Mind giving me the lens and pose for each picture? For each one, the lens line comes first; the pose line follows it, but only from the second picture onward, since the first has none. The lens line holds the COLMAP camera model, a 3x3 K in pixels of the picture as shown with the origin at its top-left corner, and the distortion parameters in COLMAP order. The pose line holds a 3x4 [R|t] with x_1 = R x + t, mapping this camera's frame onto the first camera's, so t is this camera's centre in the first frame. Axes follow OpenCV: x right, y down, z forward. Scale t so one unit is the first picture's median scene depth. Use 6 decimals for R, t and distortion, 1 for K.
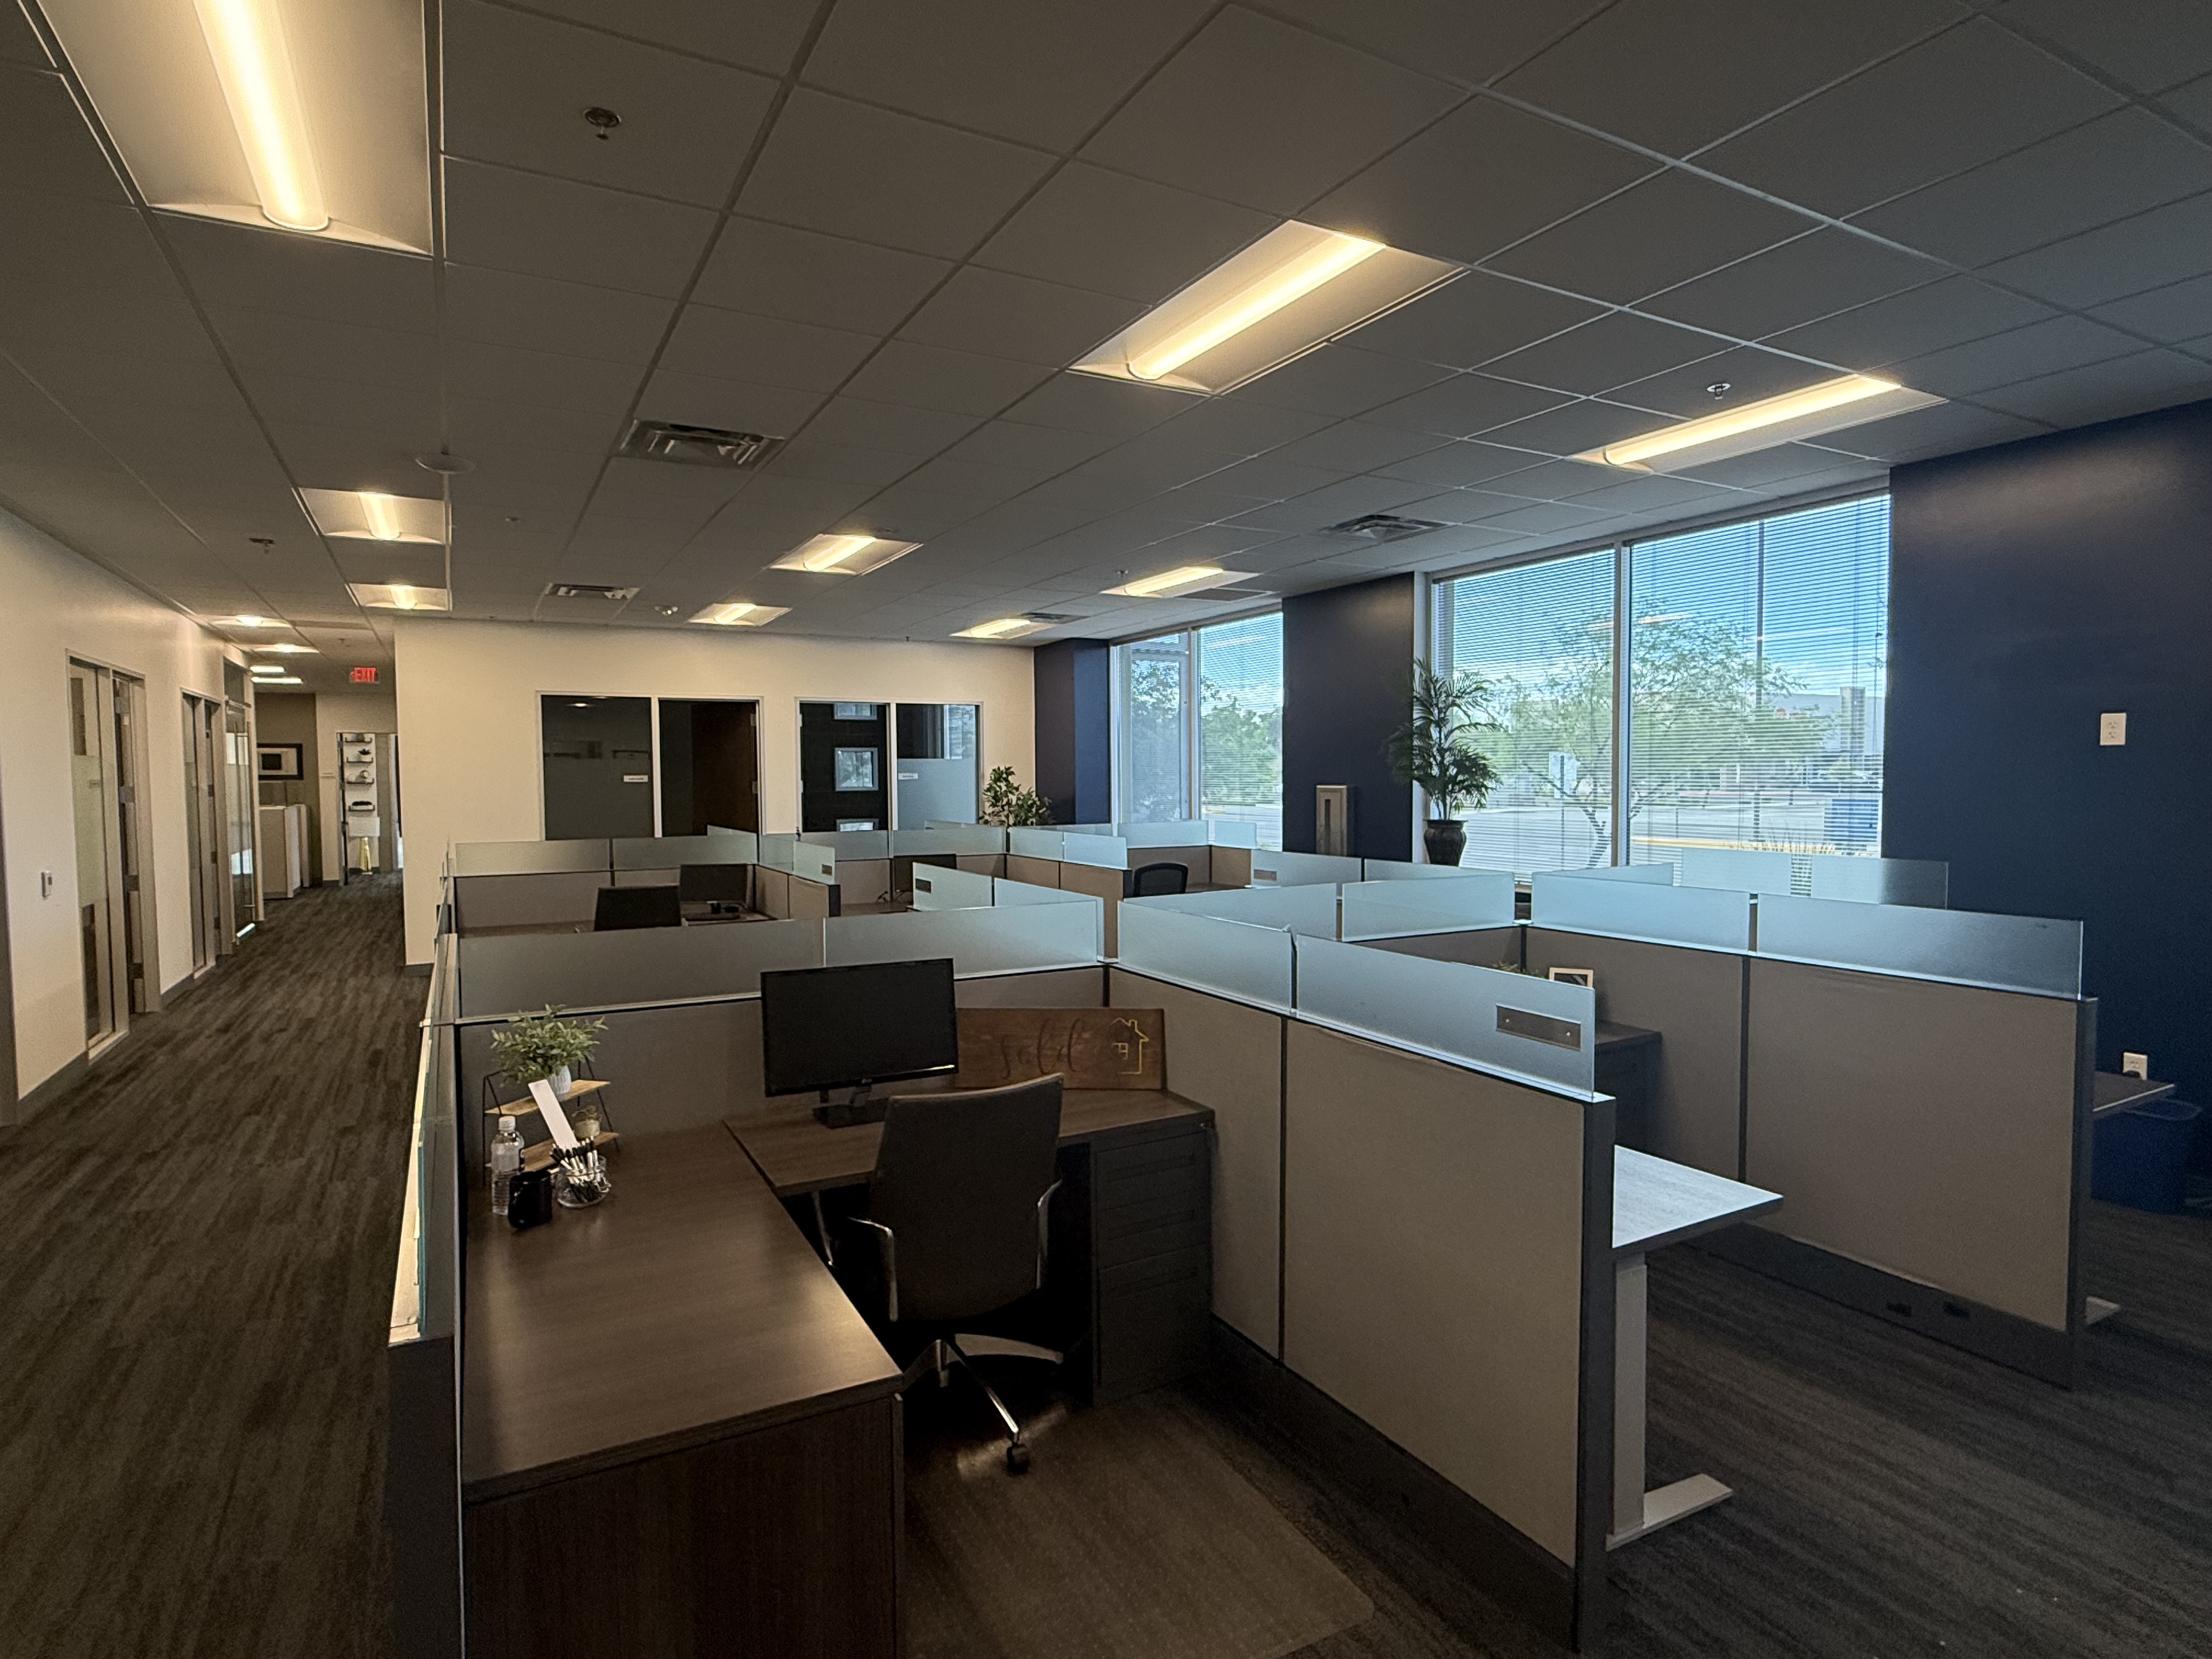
lens RADIAL K [[1174.9, 0, 1098.1], [0, 1174.9, 837.2], [0, 0, 1]] dist [0.002252, -0.001302]
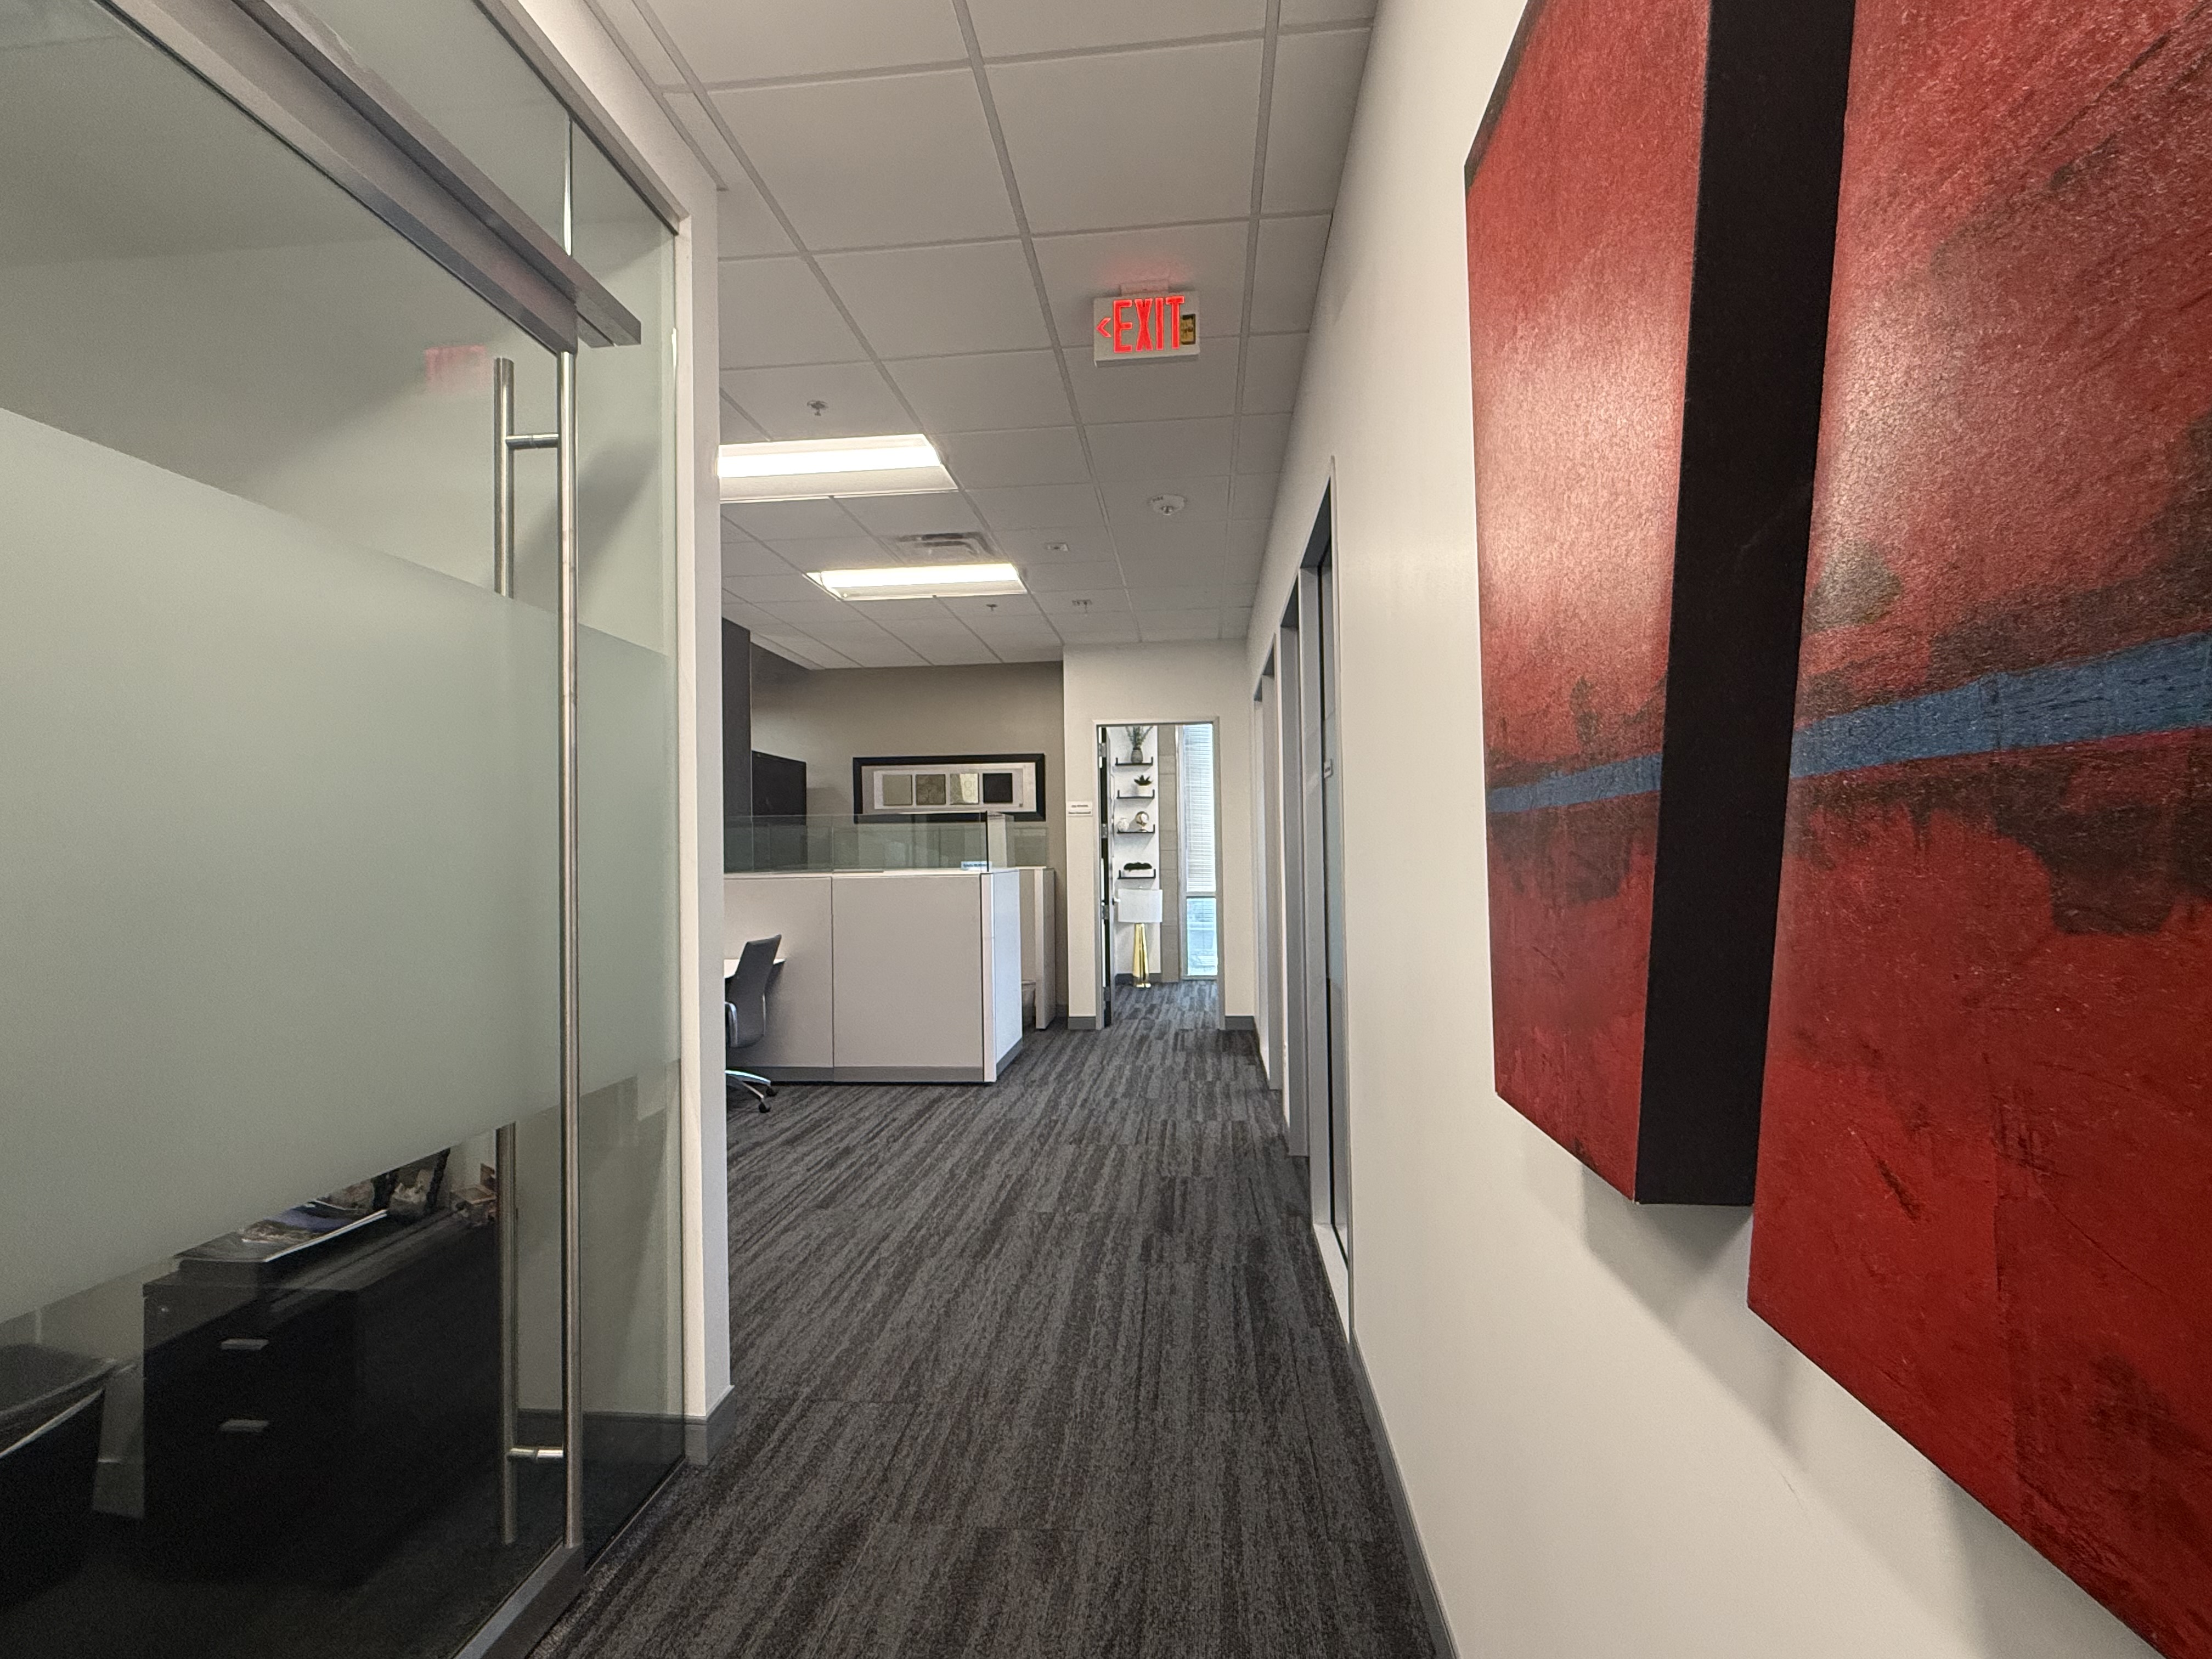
lens RADIAL K [[1025.2, 0, 1105.2], [0, 1025.2, 835.5], [0, 0, 1]] dist [-0.001373, -0.000029]
pose [[0.829090, -0.010226, -0.559021, -0.814671], [-0.024965, 0.998158, -0.055285, -0.035466], [0.558557, 0.059792, 0.827308, 1.307285]]
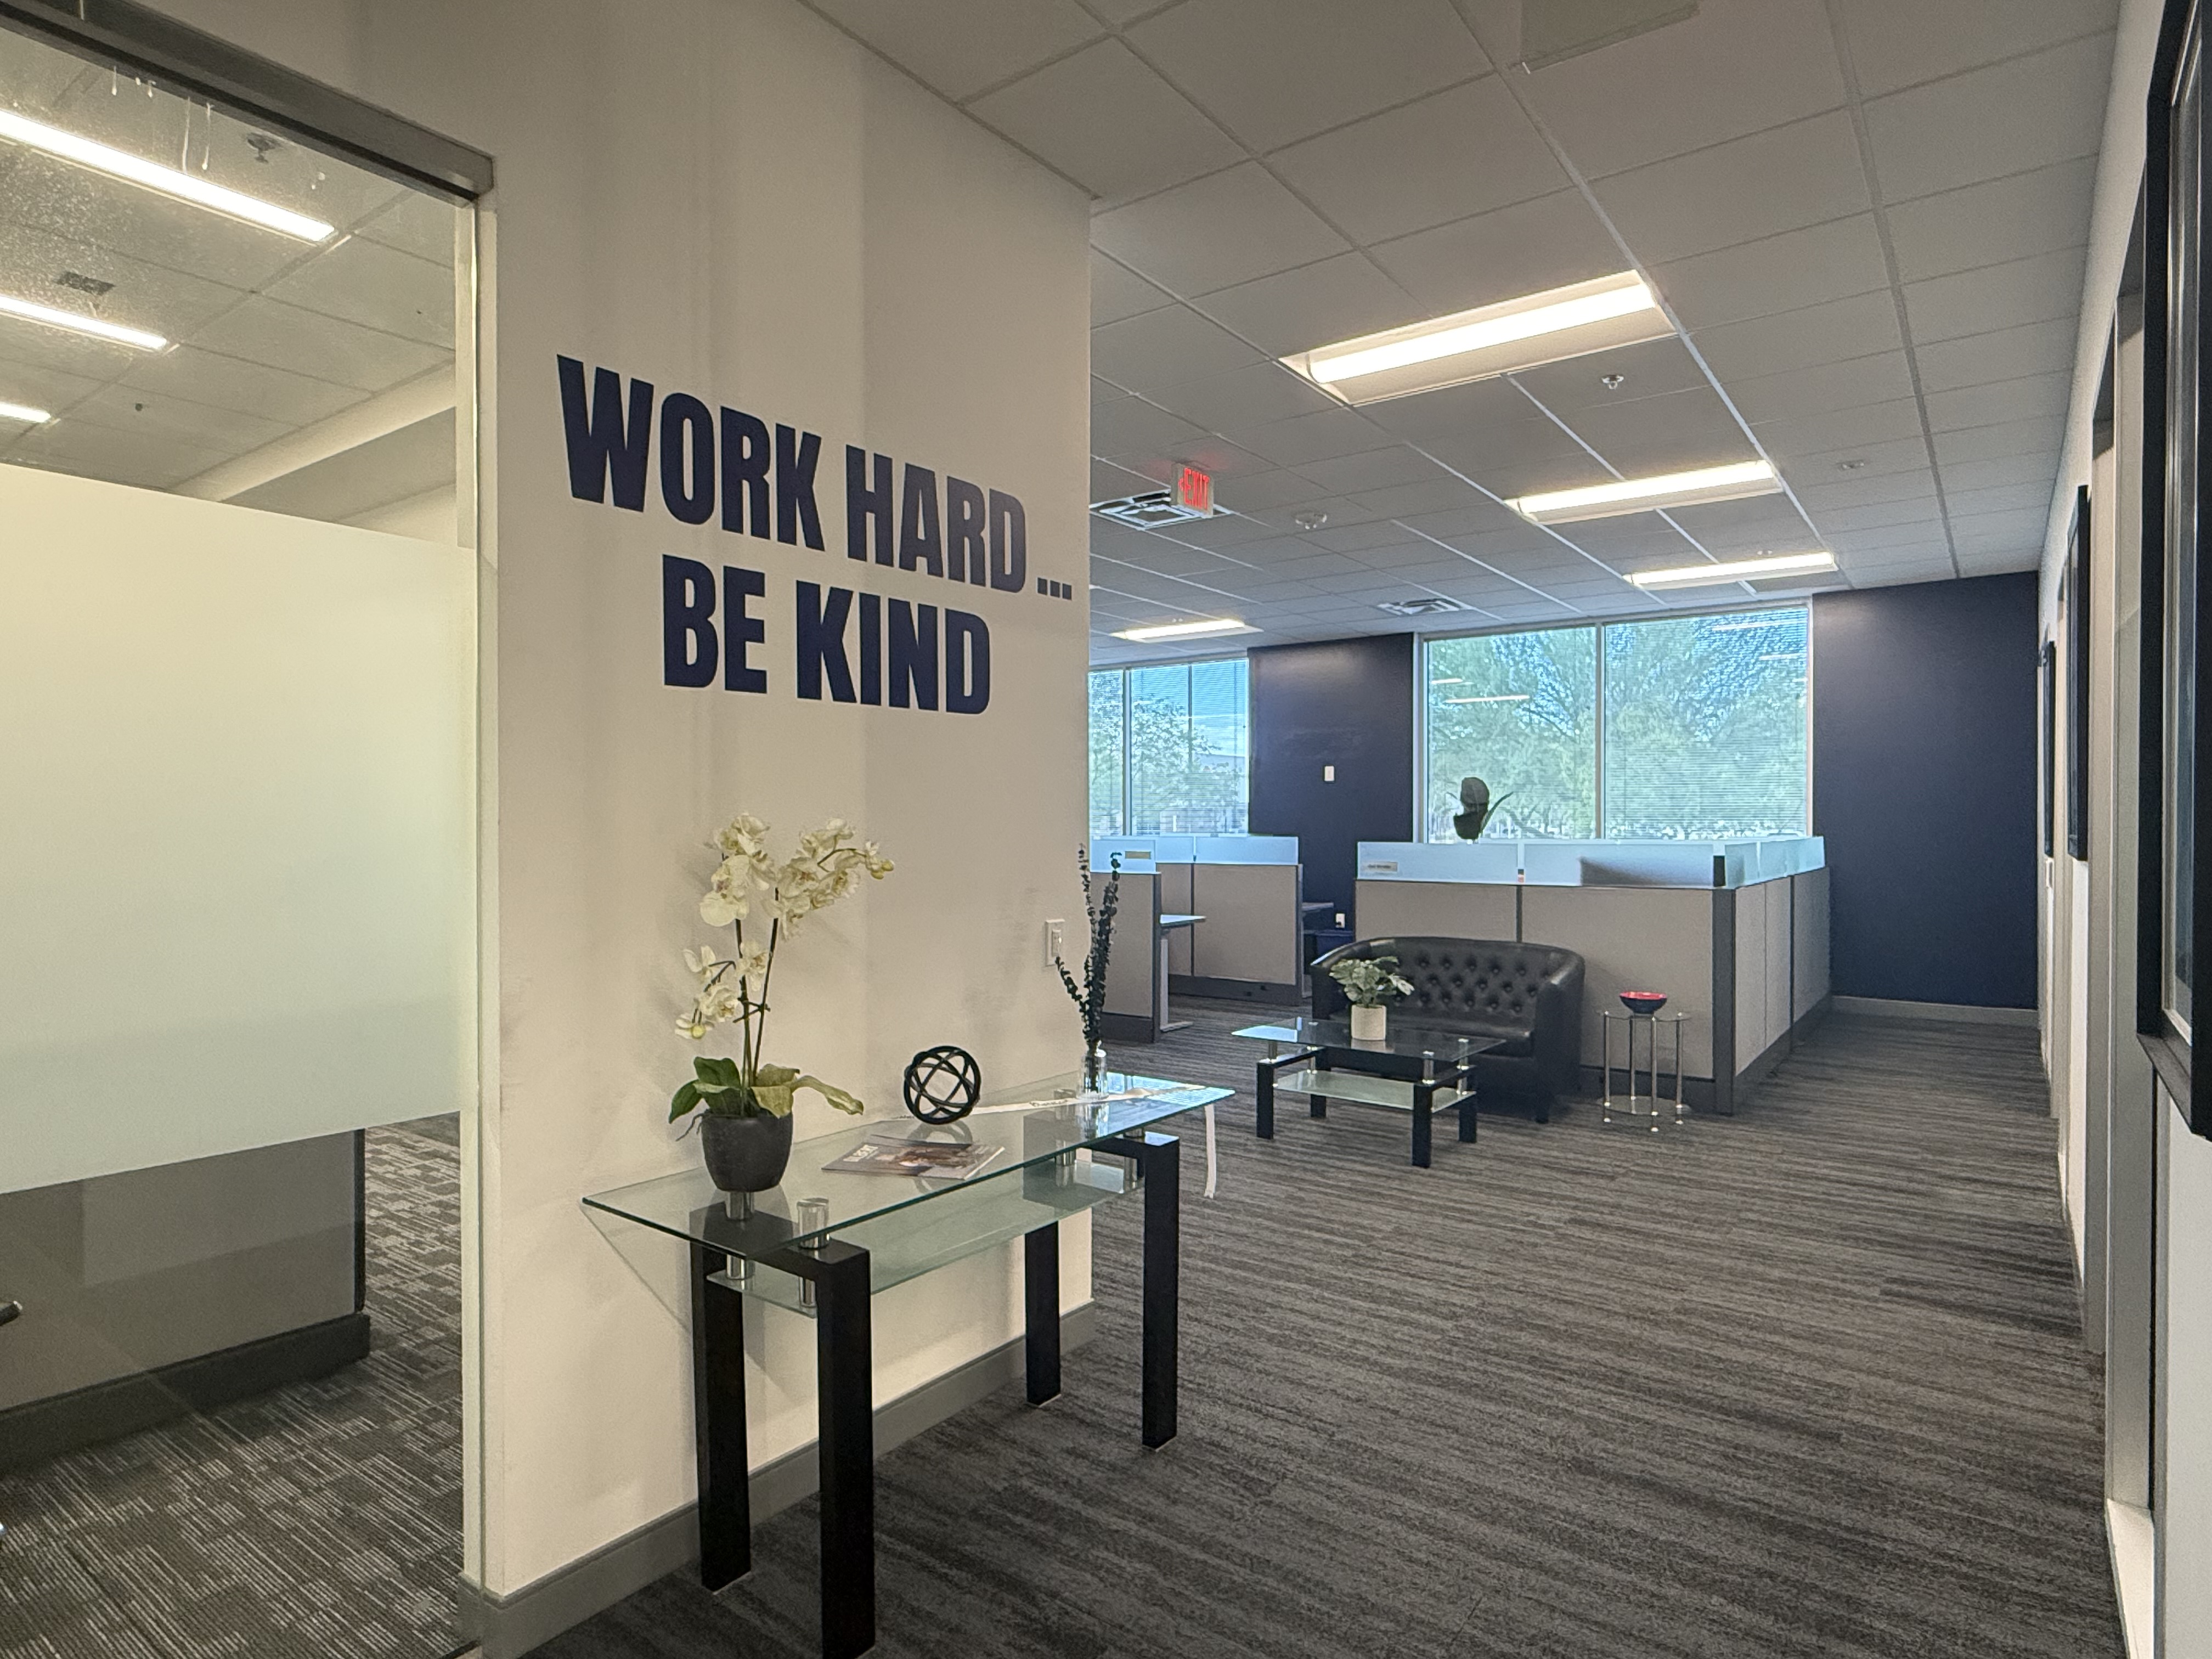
lens RADIAL K [[1238.6, 0, 1099.3], [0, 1238.6, 827.2], [0, 0, 1]] dist [0.001247, -0.005028]
pose [[0.905199, 0.004980, 0.424958, -0.307260], [0.016903, 0.998718, -0.047709, 0.065356], [-0.424651, 0.050369, 0.903955, -0.534849]]
